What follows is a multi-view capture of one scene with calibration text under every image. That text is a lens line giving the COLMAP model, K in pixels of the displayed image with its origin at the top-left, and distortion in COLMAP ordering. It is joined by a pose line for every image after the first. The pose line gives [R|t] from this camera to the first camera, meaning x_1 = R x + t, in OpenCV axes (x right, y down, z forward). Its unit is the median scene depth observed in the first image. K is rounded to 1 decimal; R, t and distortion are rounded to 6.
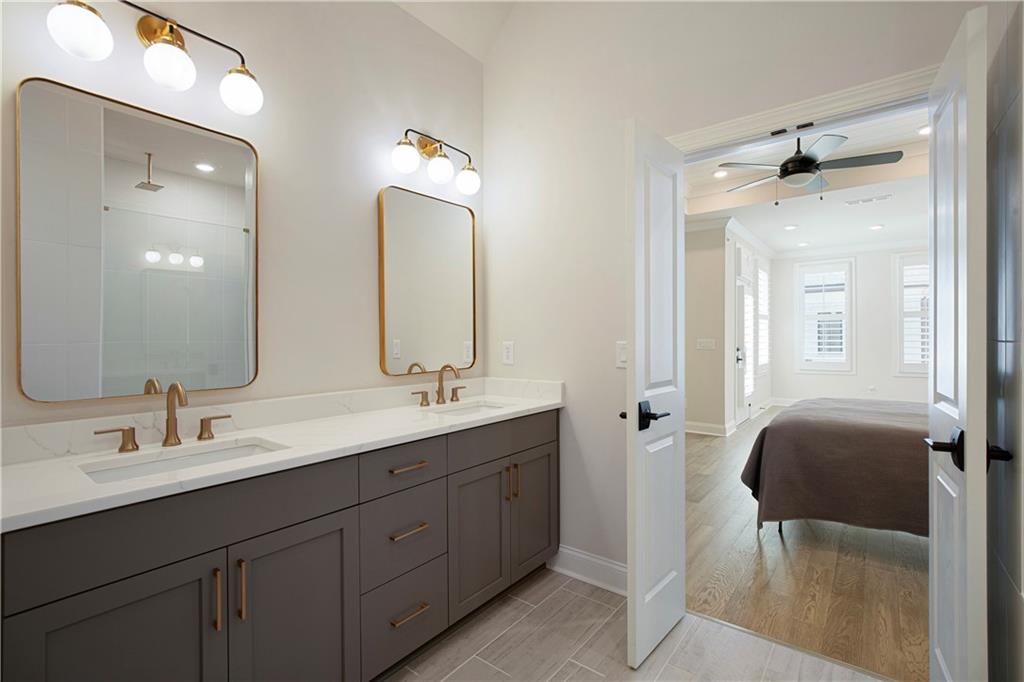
lens RADIAL K [[460.2, 0, 528.4], [0, 460.2, 338.4], [0, 0, 1]] dist [-0.019369, -0.000044]
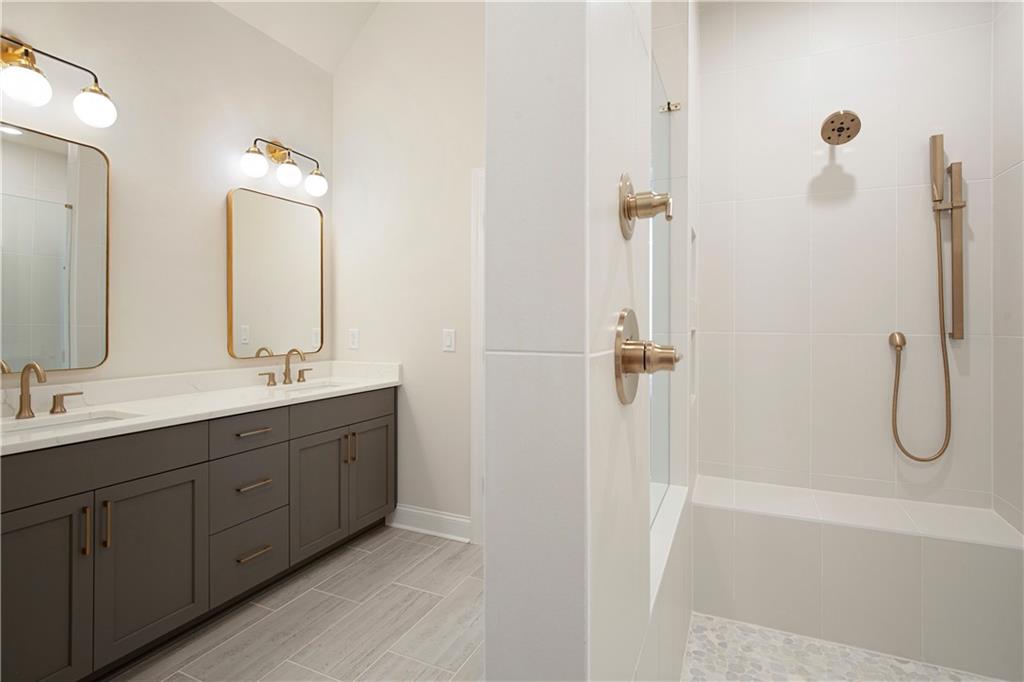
lens RADIAL K [[492.1, 0, 521.2], [0, 492.1, 328.3], [0, 0, 1]] dist [-0.010346, 0.001949]
pose [[0.973317, 0.009762, 0.229257, 0.095021], [-0.011654, 0.999908, 0.006899, -0.008712], [-0.229168, -0.009387, 0.973342, -0.315157]]
